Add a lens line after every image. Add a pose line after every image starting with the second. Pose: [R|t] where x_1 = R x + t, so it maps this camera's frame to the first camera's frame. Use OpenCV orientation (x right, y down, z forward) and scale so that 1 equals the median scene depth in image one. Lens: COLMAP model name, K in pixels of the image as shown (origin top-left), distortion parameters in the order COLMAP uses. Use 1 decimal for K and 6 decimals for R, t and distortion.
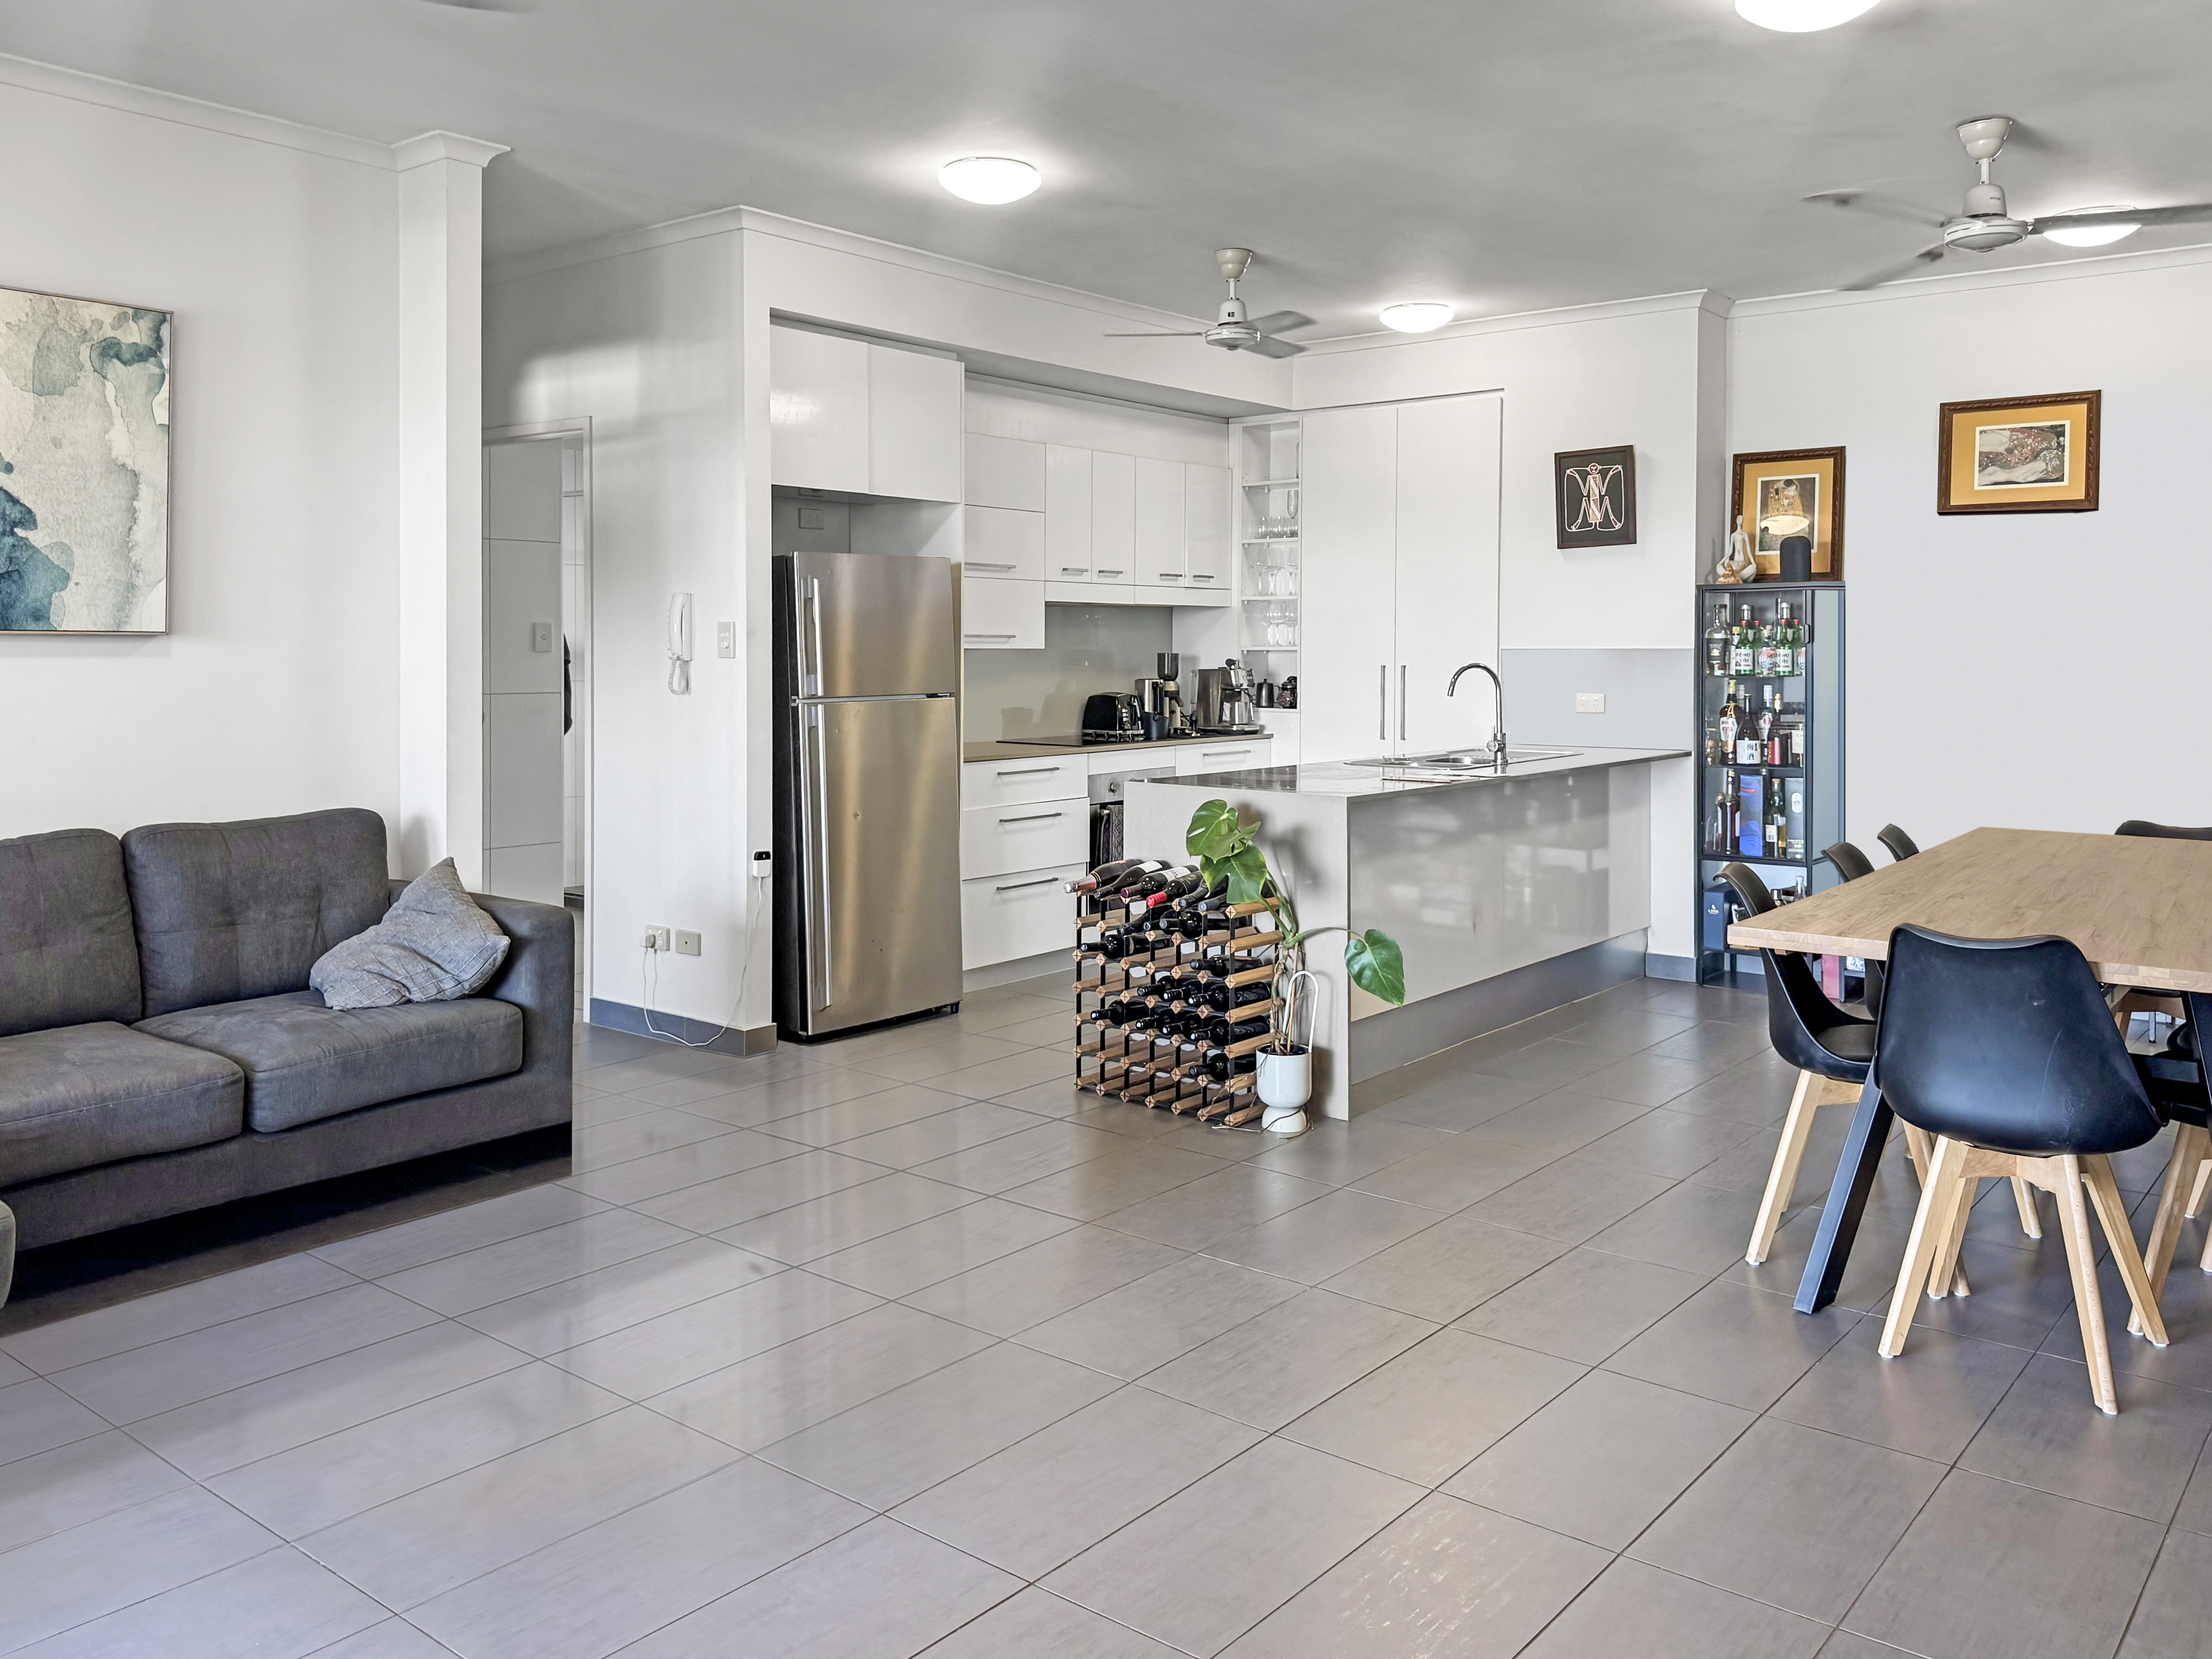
lens RADIAL K [[1738.7, 0, 1106.0], [0, 1738.7, 829.5], [0, 0, 1]] dist [-0.000439, -0.000006]
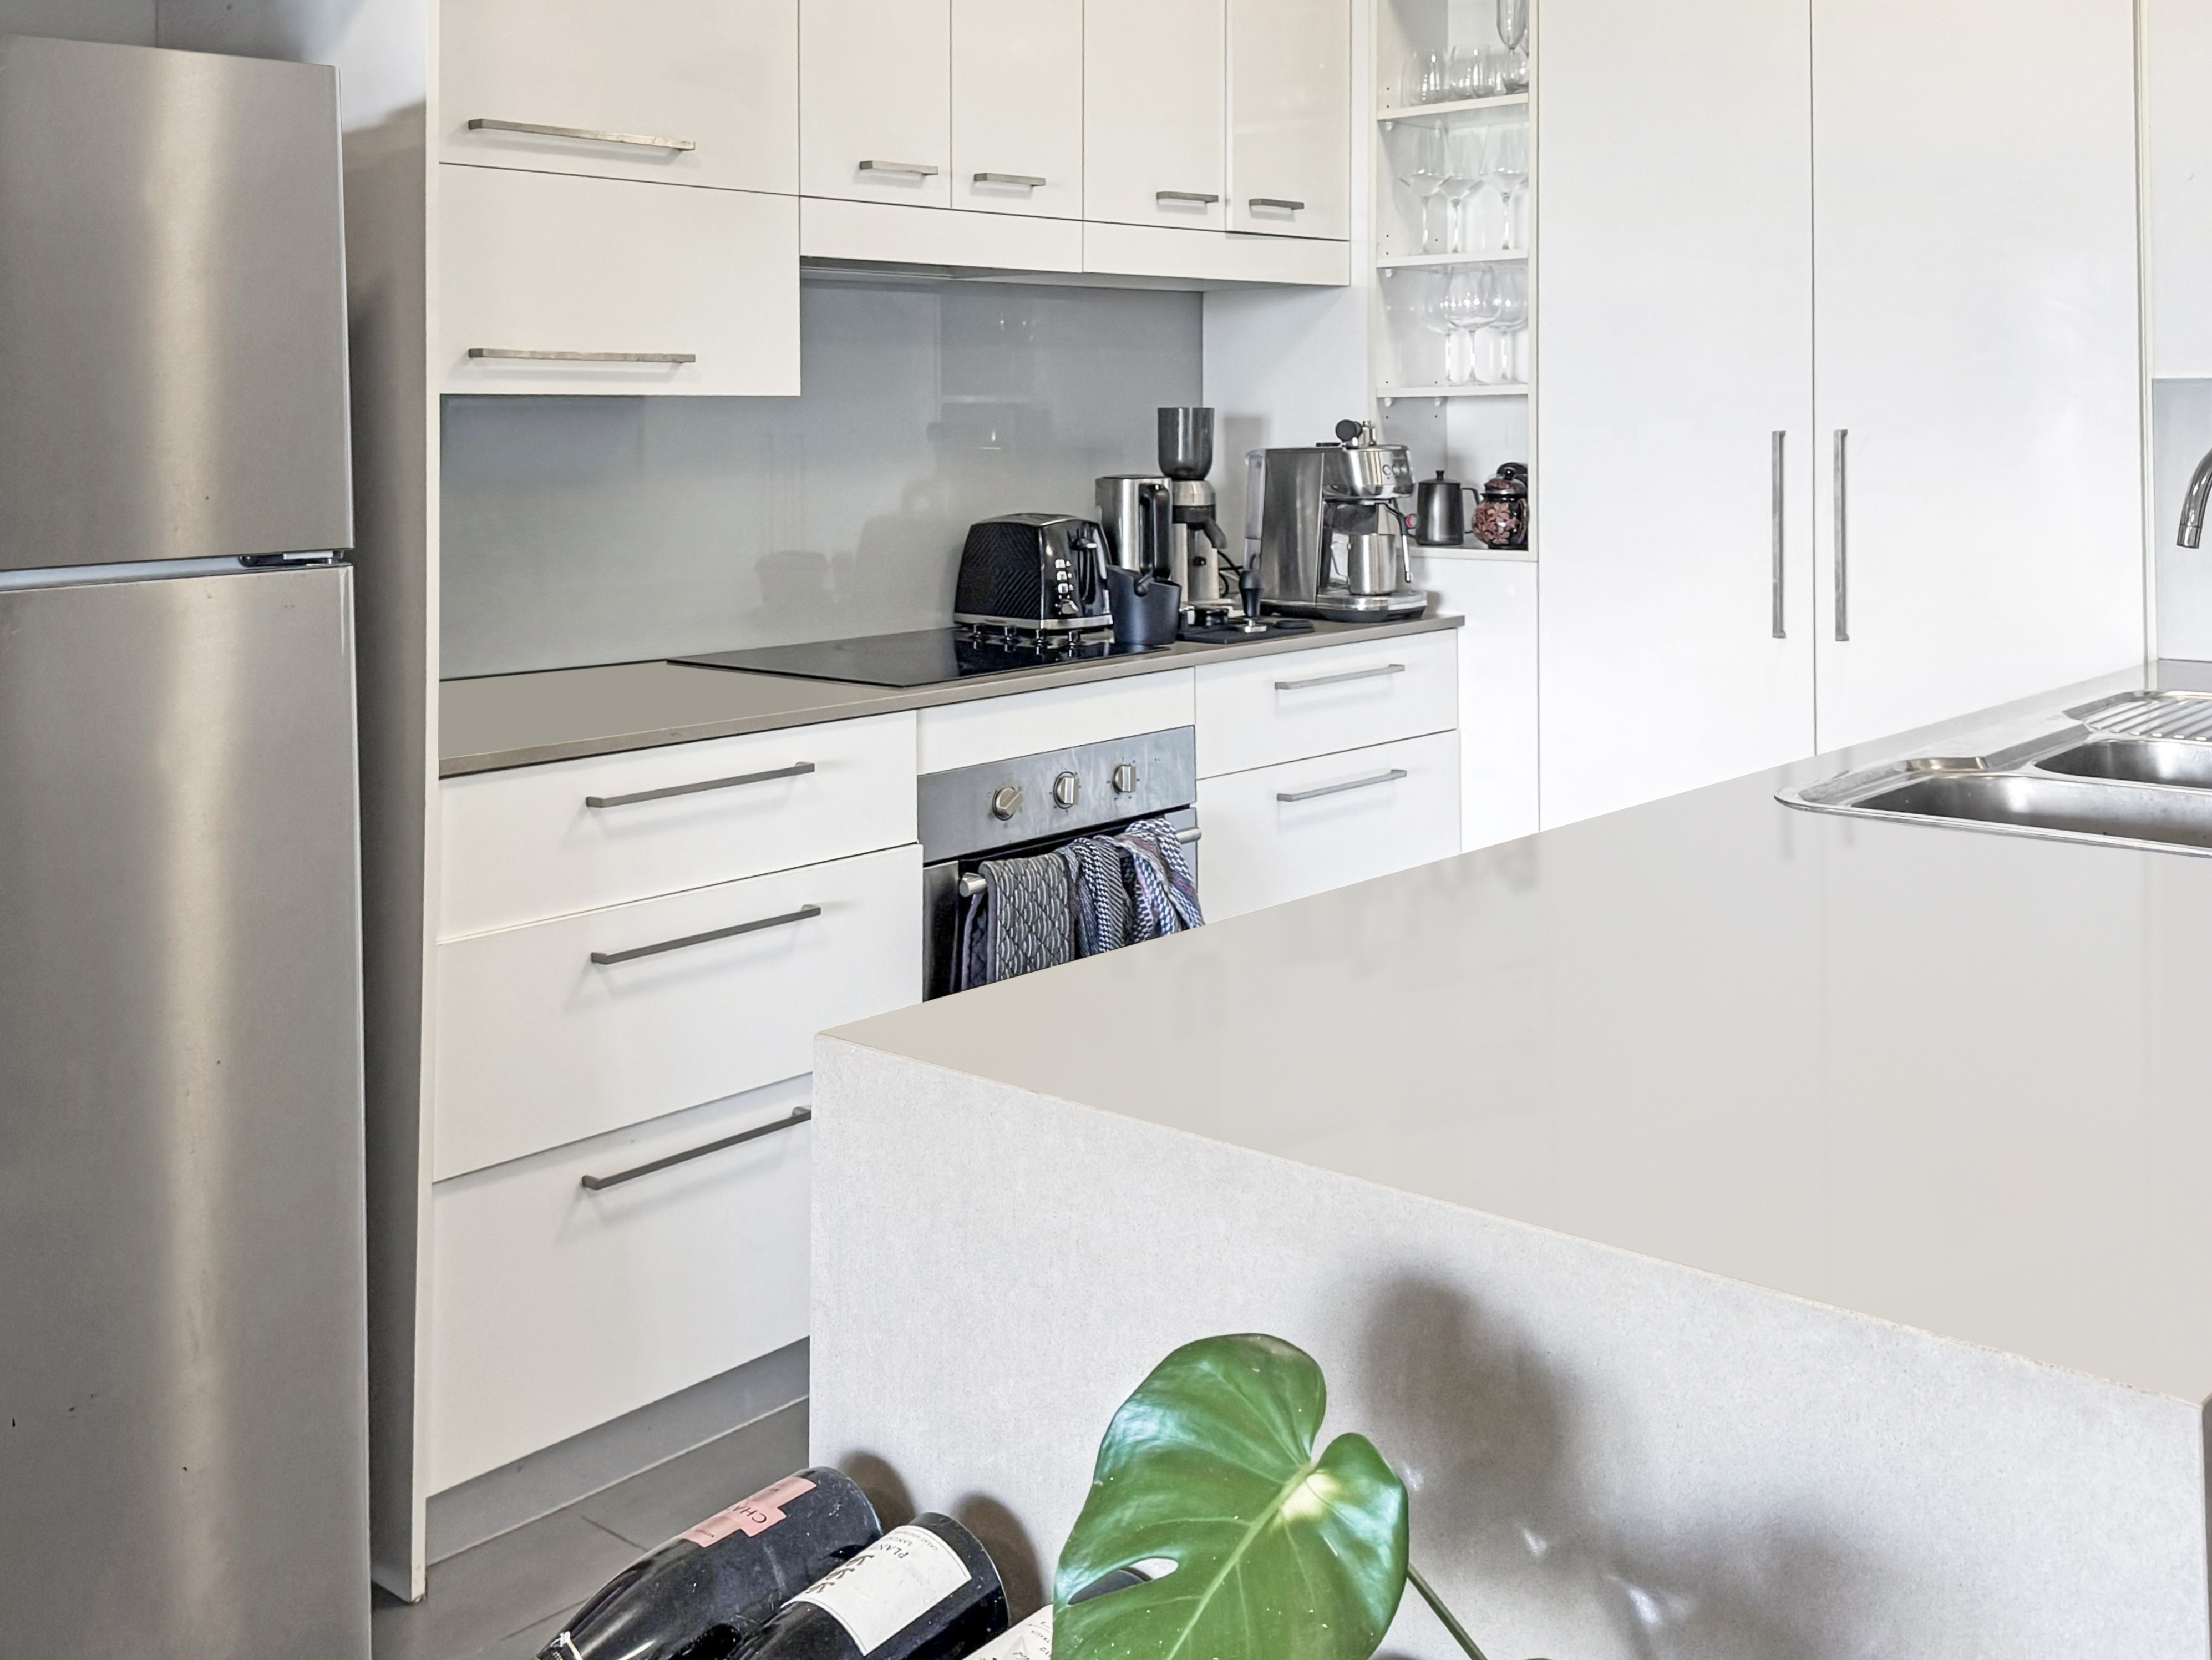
lens RADIAL K [[2208.9, 0, 1102.4], [0, 2208.9, 644.3], [0, 0, 1]] dist [0.164398, 0.000491]
pose [[0.999120, -0.007891, -0.041198, 0.037319], [0.007872, 0.999969, -0.000619, -0.049370], [0.041201, 0.000294, 0.999151, 0.513048]]
